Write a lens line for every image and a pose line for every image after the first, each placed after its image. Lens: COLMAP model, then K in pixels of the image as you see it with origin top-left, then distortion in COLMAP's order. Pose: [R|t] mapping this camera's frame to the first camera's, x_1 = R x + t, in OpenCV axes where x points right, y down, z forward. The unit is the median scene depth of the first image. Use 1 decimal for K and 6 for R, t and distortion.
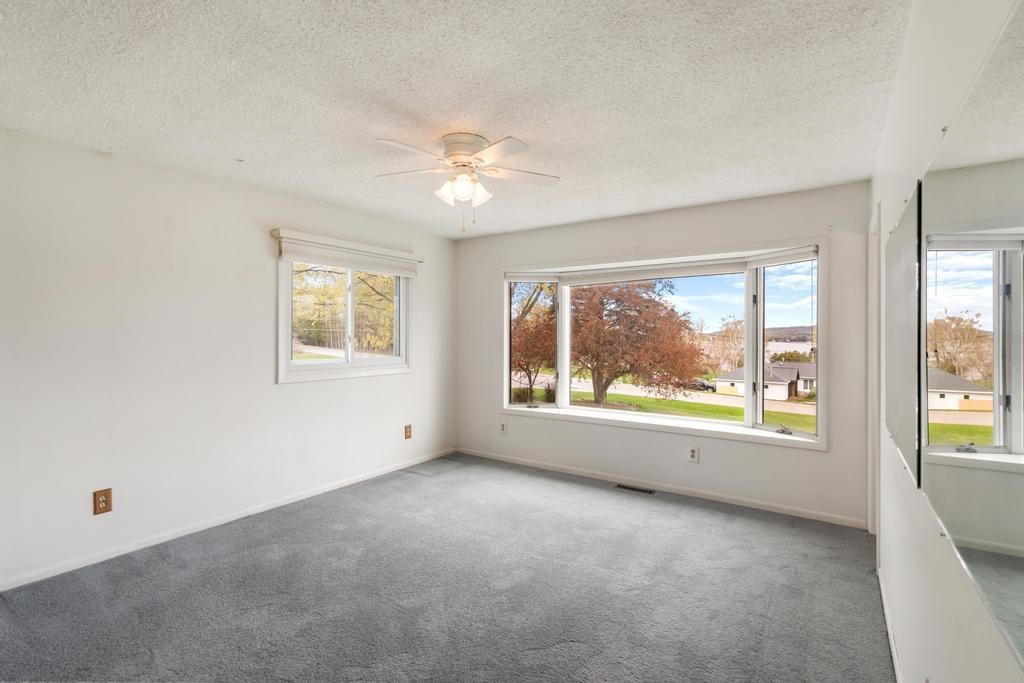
lens RADIAL K [[479.0, 0, 508.9], [0, 479.0, 333.4], [0, 0, 1]] dist [-0.004214, 0.000203]
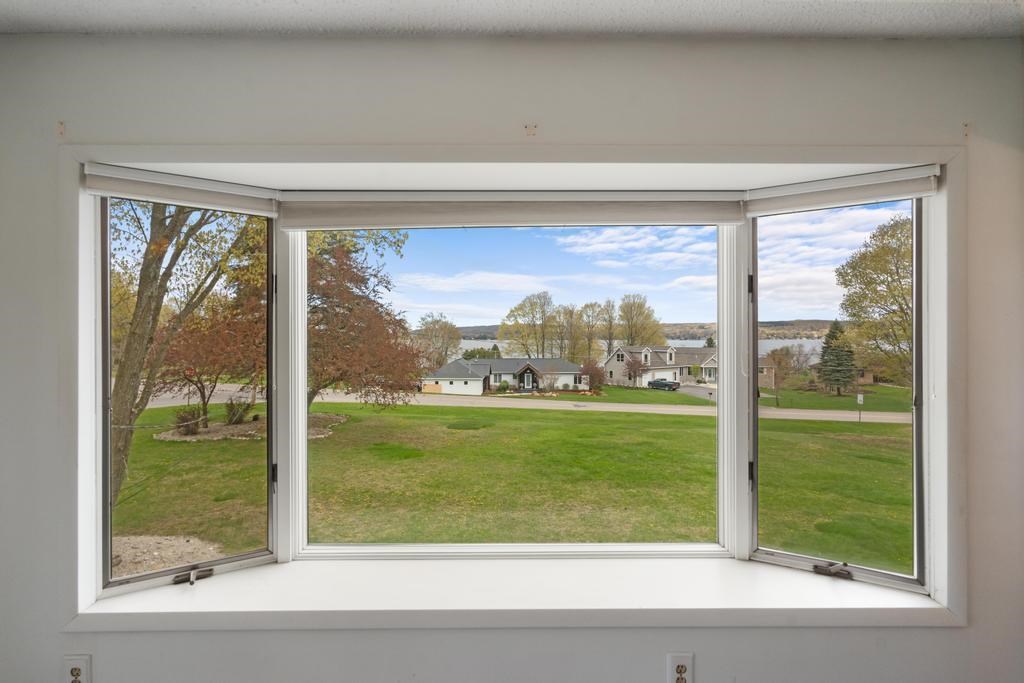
lens RADIAL K [[479.0, 0, 508.9], [0, 479.0, 333.4], [0, 0, 1]] dist [-0.004214, 0.000203]
pose [[0.819320, -0.002613, 0.573331, 0.007953], [0.000734, 0.999994, 0.003508, -0.004003], [-0.573337, -0.002454, 0.819316, 0.119384]]
